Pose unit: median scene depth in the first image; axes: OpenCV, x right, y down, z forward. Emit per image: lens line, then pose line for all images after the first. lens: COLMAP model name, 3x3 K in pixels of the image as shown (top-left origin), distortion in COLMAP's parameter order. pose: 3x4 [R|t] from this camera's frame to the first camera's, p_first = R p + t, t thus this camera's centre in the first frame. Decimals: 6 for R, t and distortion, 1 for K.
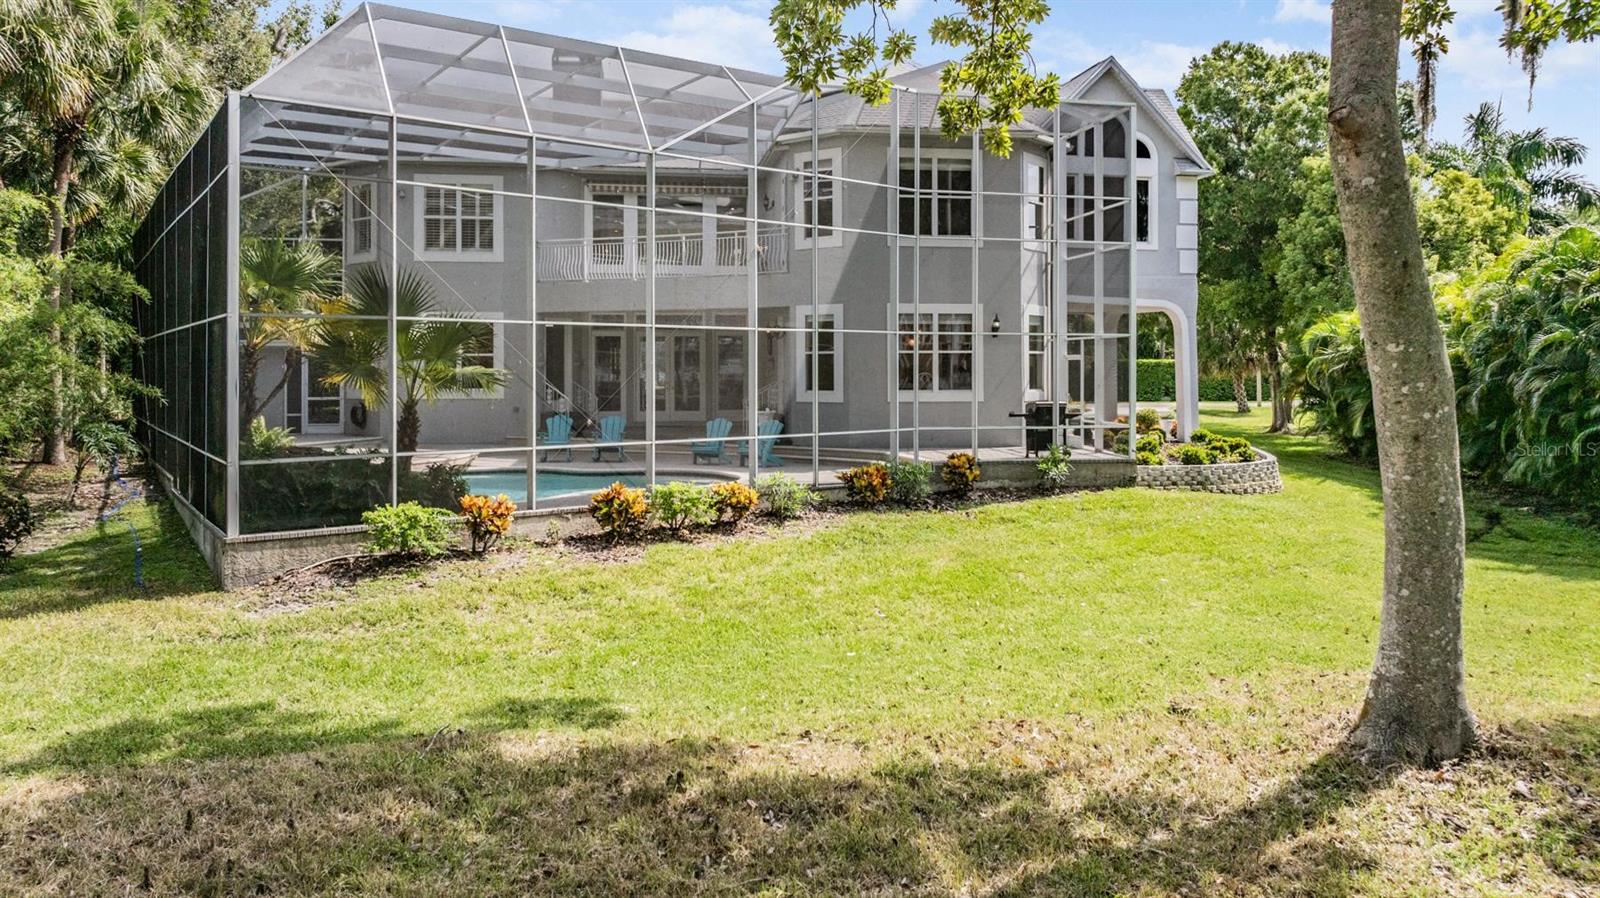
lens RADIAL K [[1083.3, 0, 800.0], [0, 1083.3, 449.0], [0, 0, 1]] dist [0.000286, -0.000093]
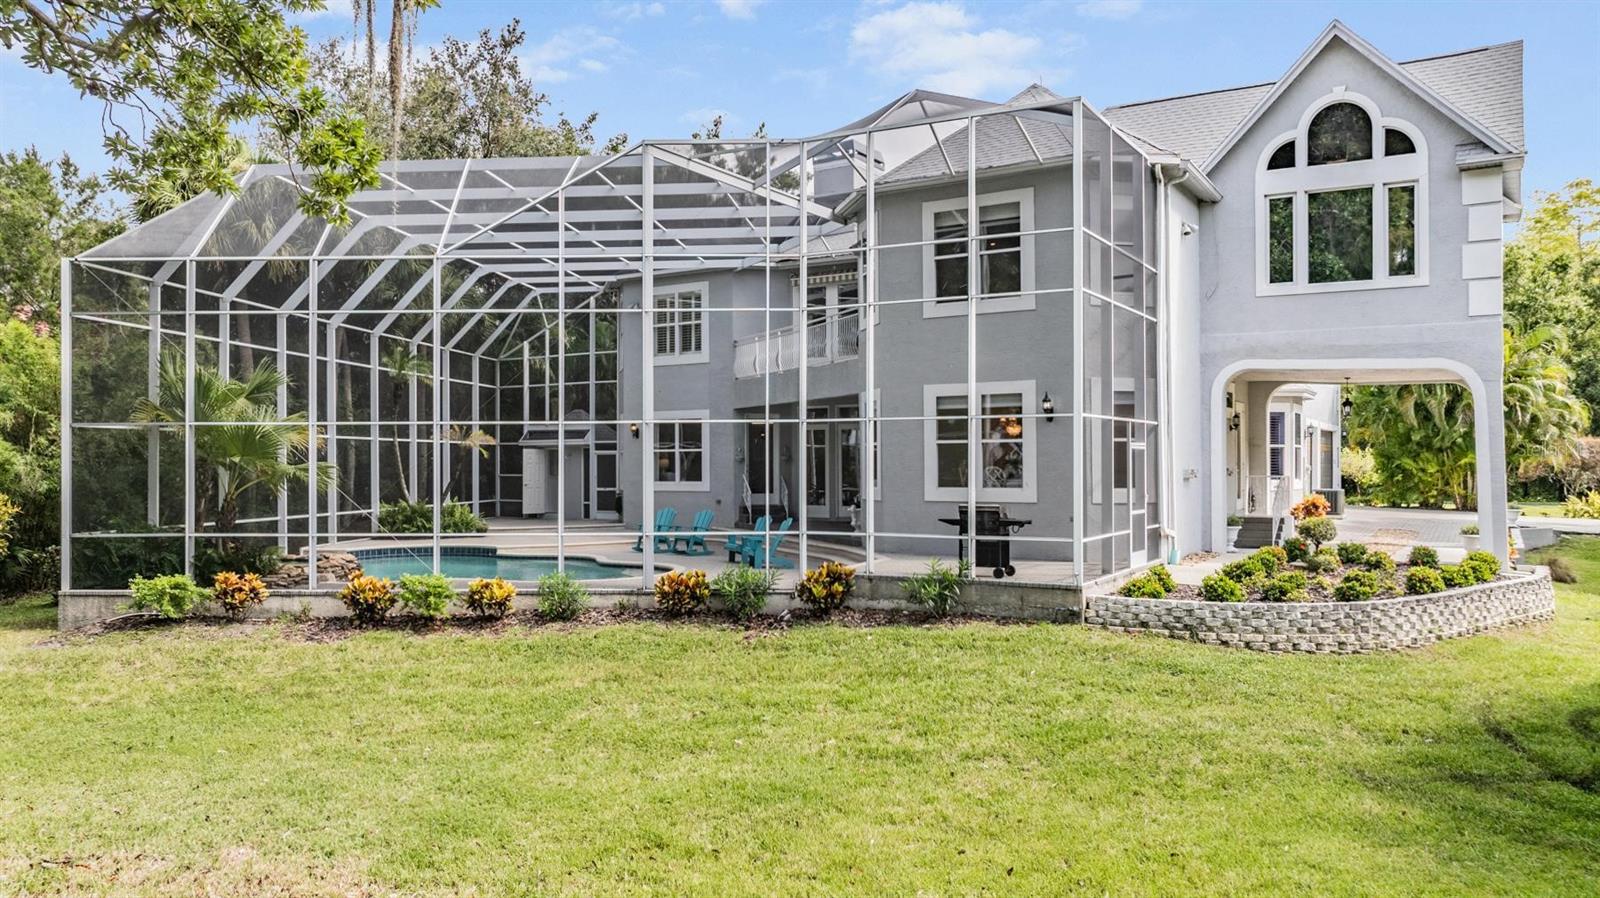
lens RADIAL K [[1116.6, 0, 800.0], [0, 1116.6, 449.0], [0, 0, 1]] dist [-0.004555, -0.000569]
pose [[0.762906, -0.012002, -0.646398, 0.638314], [-0.040910, 0.996928, -0.066795, -0.023746], [0.645214, 0.077402, 0.760071, 0.298426]]
